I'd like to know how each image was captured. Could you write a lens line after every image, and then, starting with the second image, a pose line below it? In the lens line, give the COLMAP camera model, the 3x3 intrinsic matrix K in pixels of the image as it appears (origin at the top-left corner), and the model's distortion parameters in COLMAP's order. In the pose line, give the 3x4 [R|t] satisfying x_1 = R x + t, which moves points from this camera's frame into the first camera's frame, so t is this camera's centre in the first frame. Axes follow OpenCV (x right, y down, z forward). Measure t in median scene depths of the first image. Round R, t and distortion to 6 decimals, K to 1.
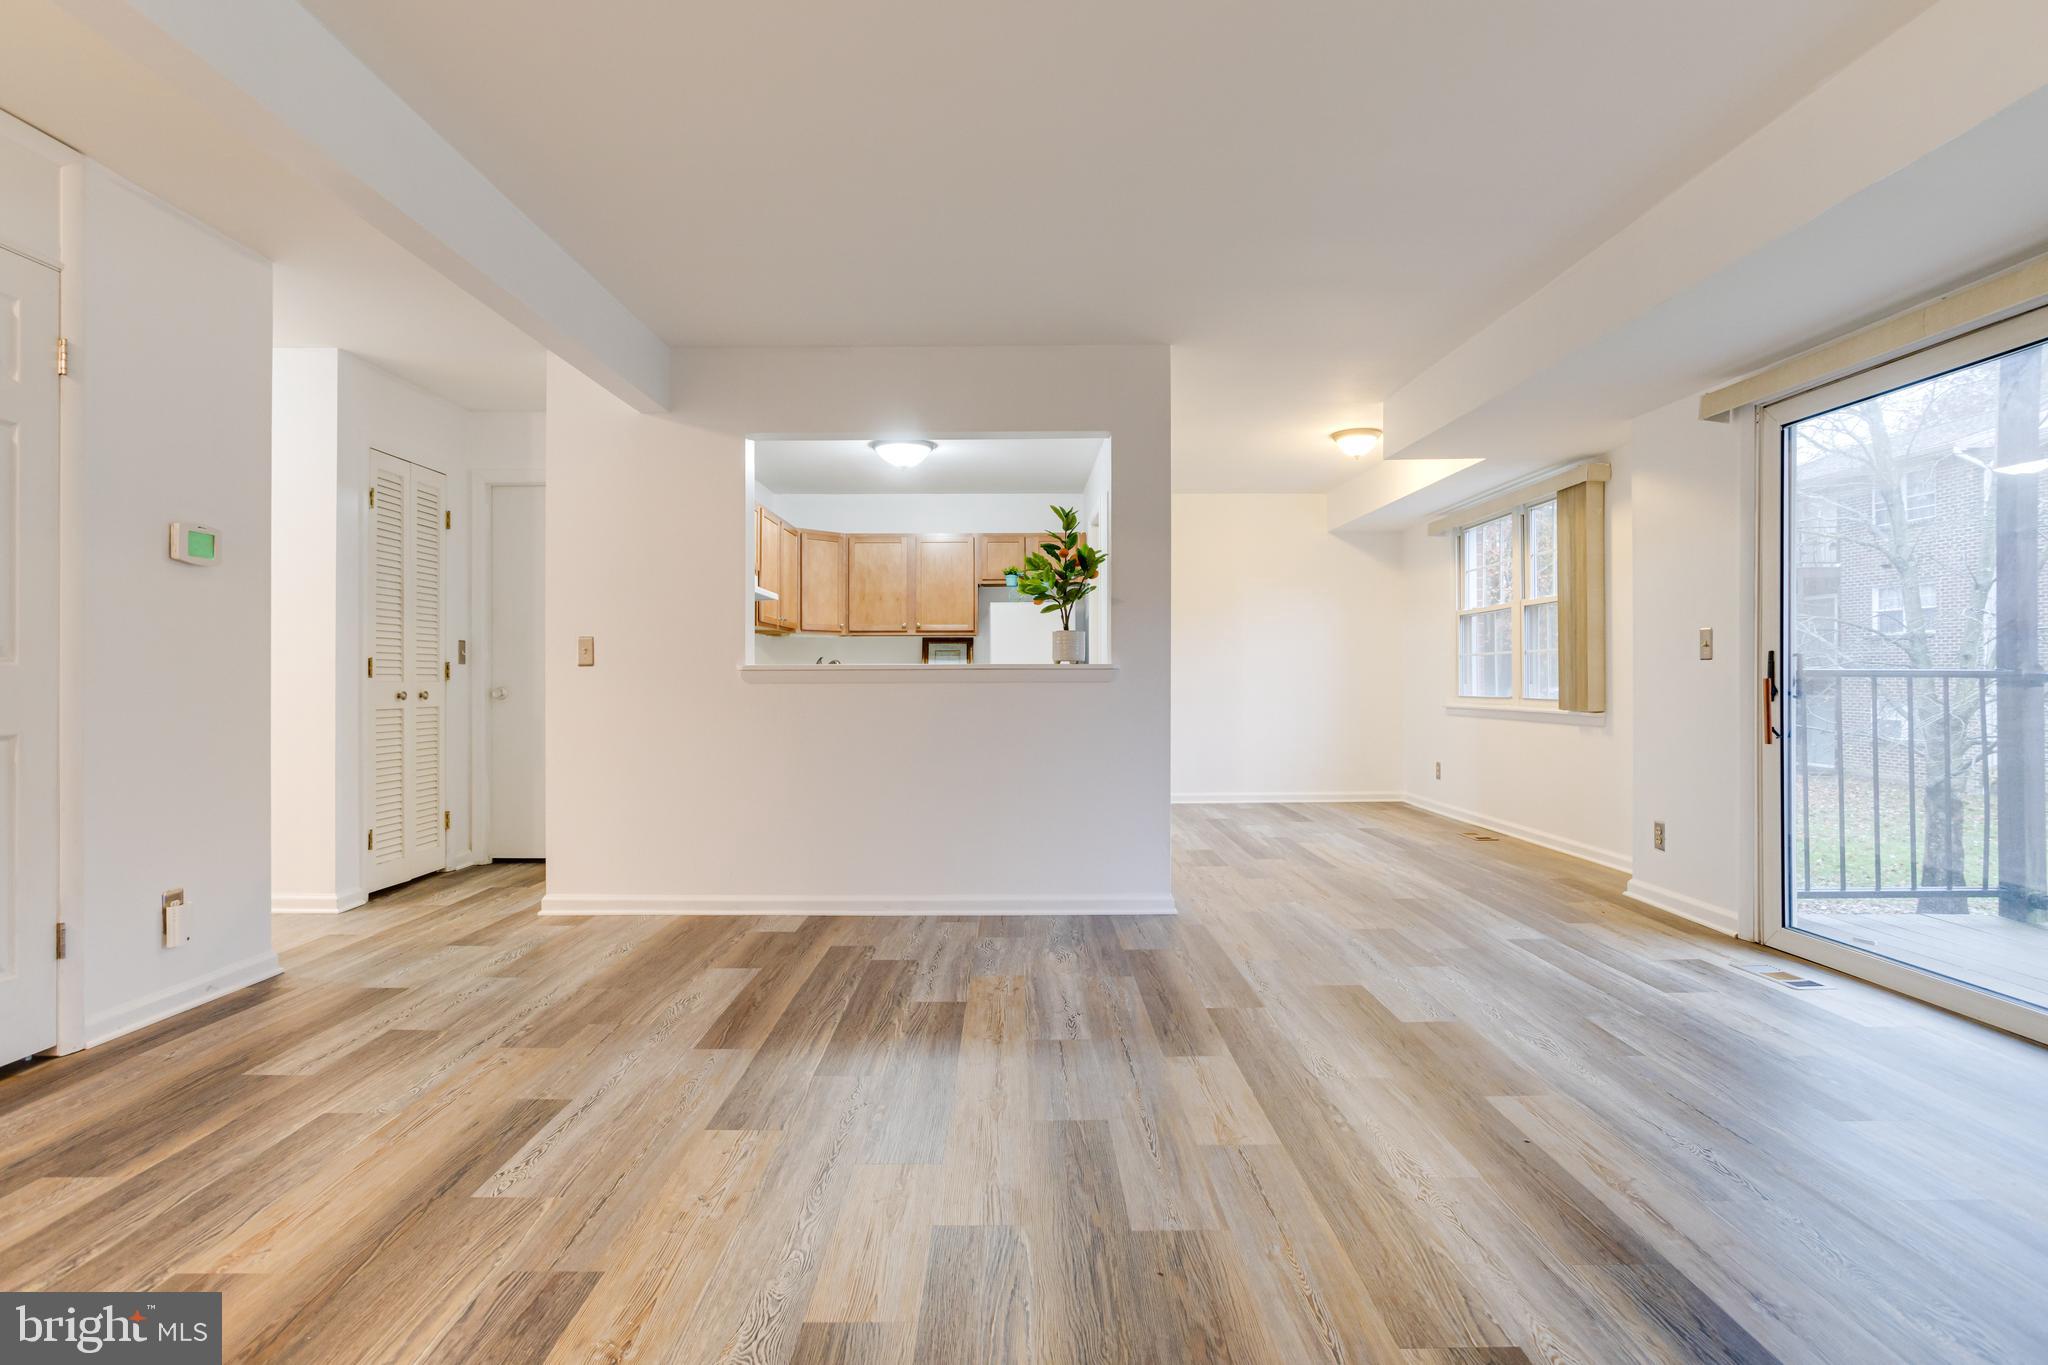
lens RADIAL K [[995.0, 0, 1013.2], [0, 995.0, 677.8], [0, 0, 1]] dist [-0.042239, 0.026106]
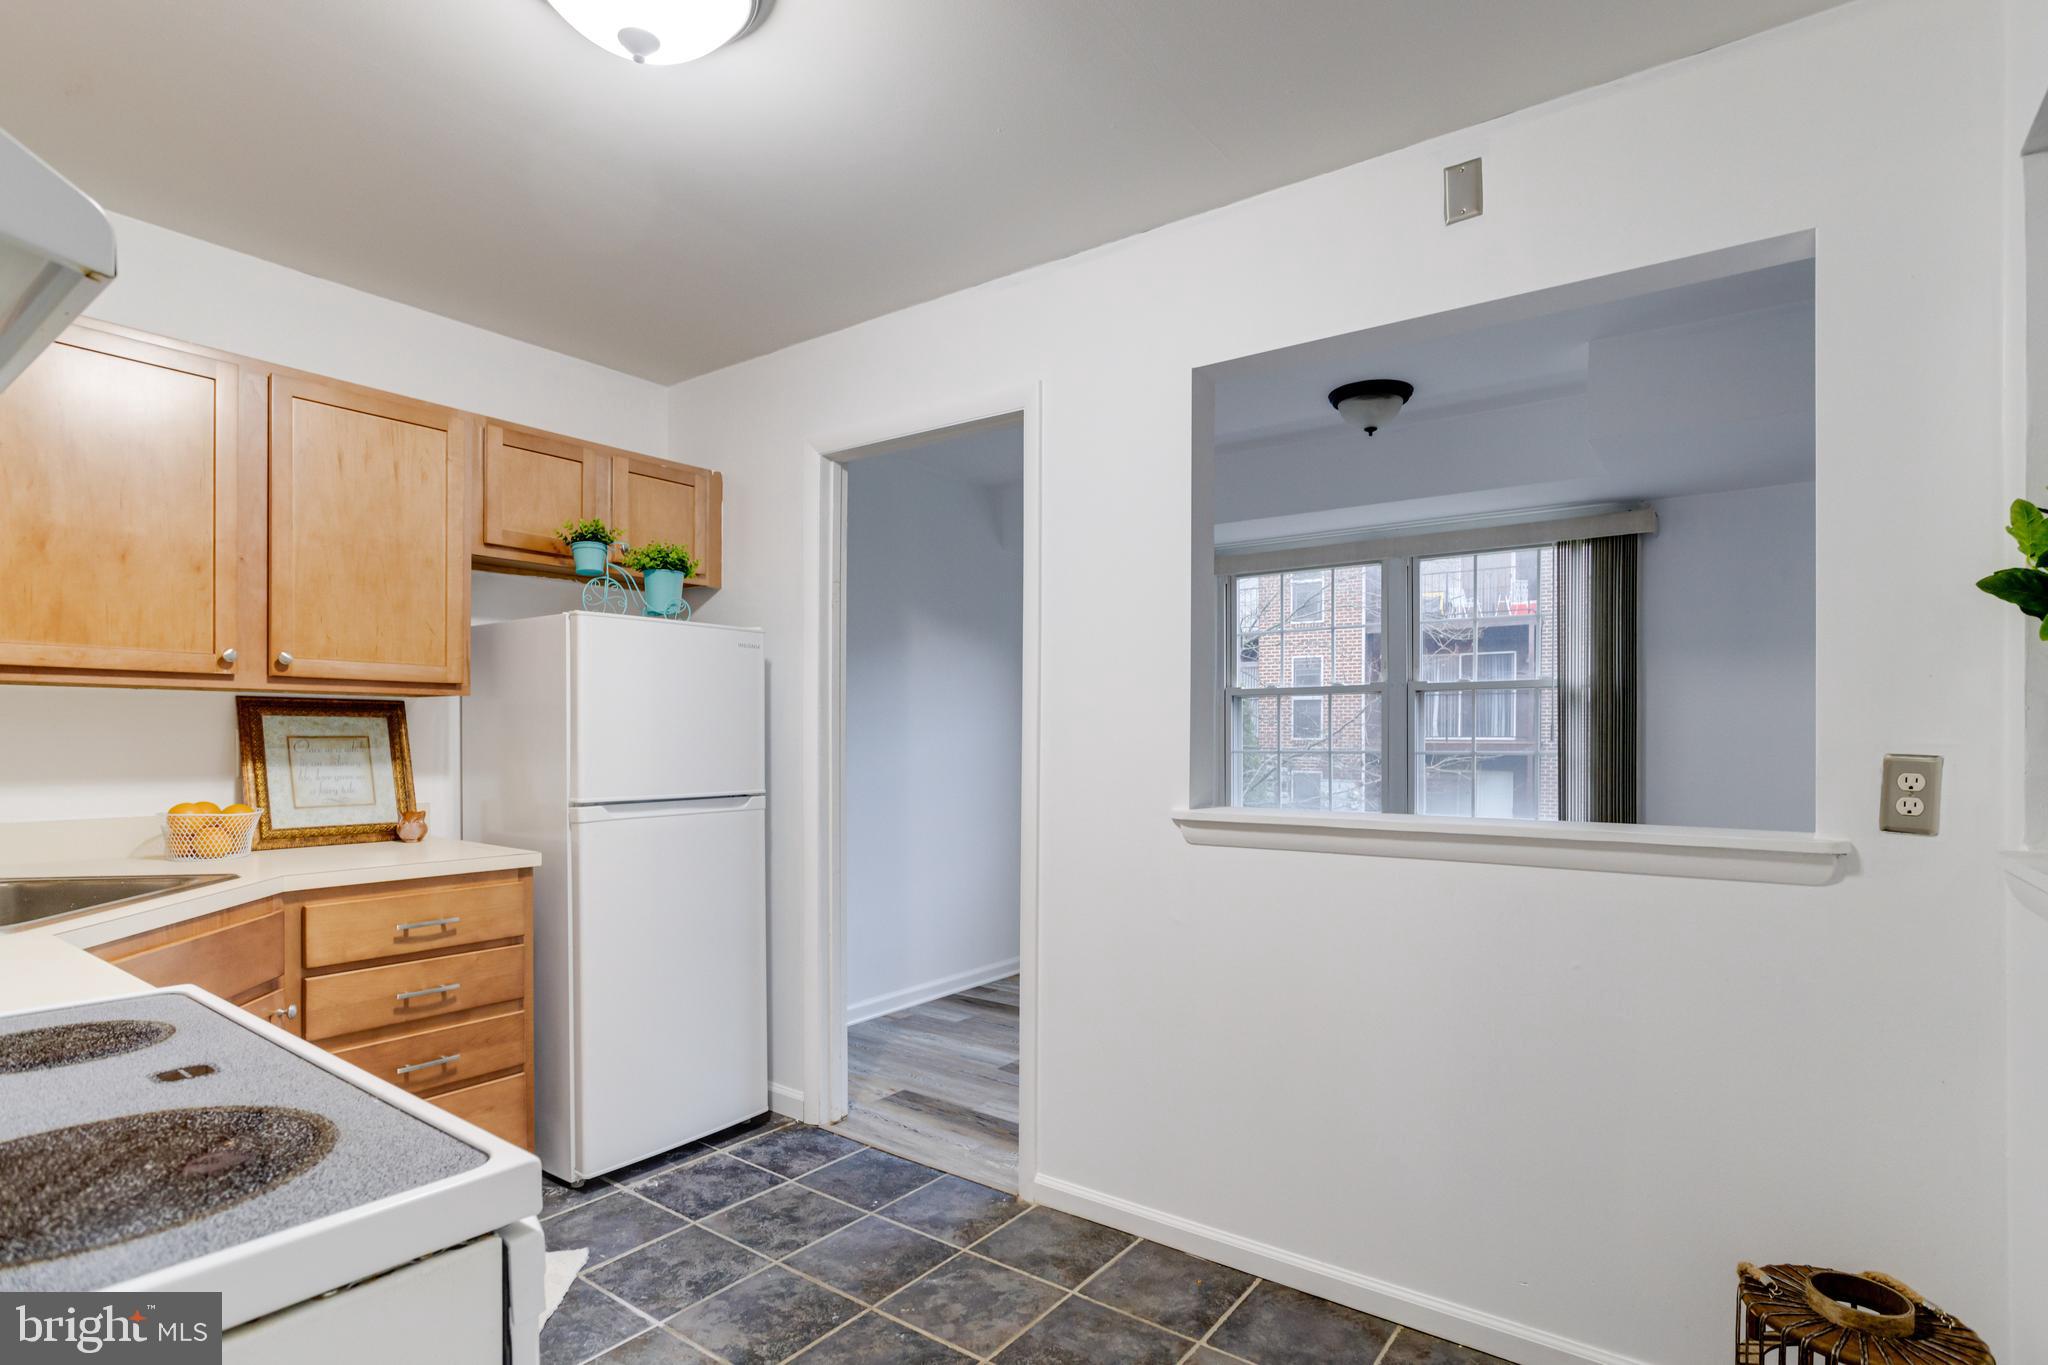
lens RADIAL K [[1024.9, 0, 1025.9], [0, 1024.9, 741.8], [0, 0, 1]] dist [-0.033474, 0.015833]
pose [[0.592199, -0.000103, 0.805792, -0.509234], [-0.003590, 0.999990, 0.002765, -0.068543], [-0.805784, -0.004530, 0.592192, 1.497352]]
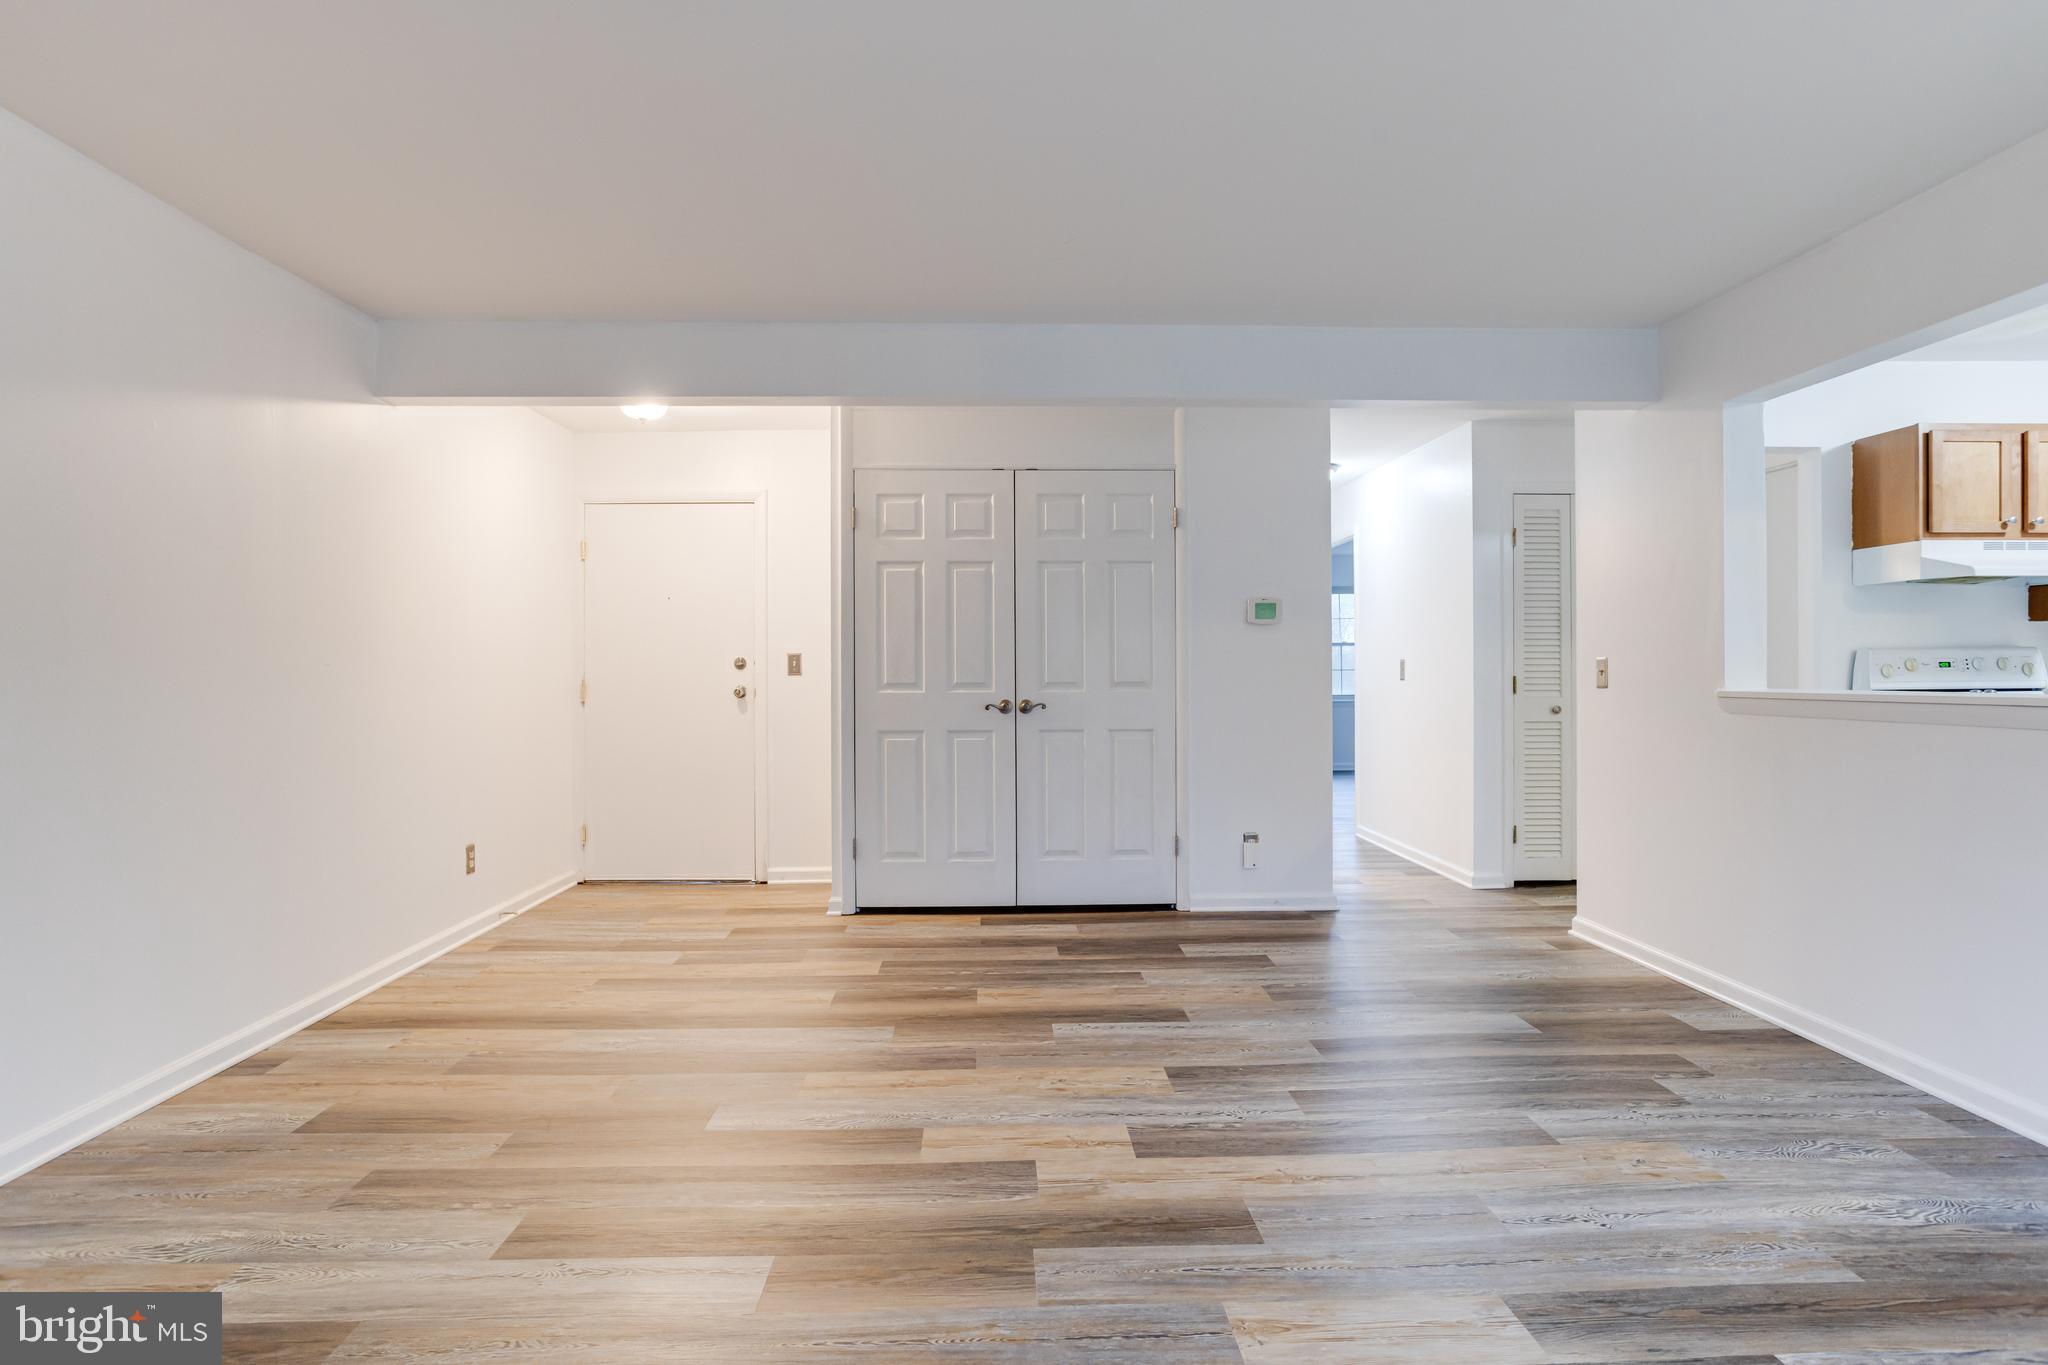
lens RADIAL K [[1003.8, 0, 1020.6], [0, 1003.8, 670.8], [0, 0, 1]] dist [-0.037709, 0.022064]
pose [[0.033652, 0.000742, -0.999433, 0.696015], [0.004405, 0.999990, 0.000890, -0.043536], [0.999424, -0.004433, 0.033648, 0.544923]]
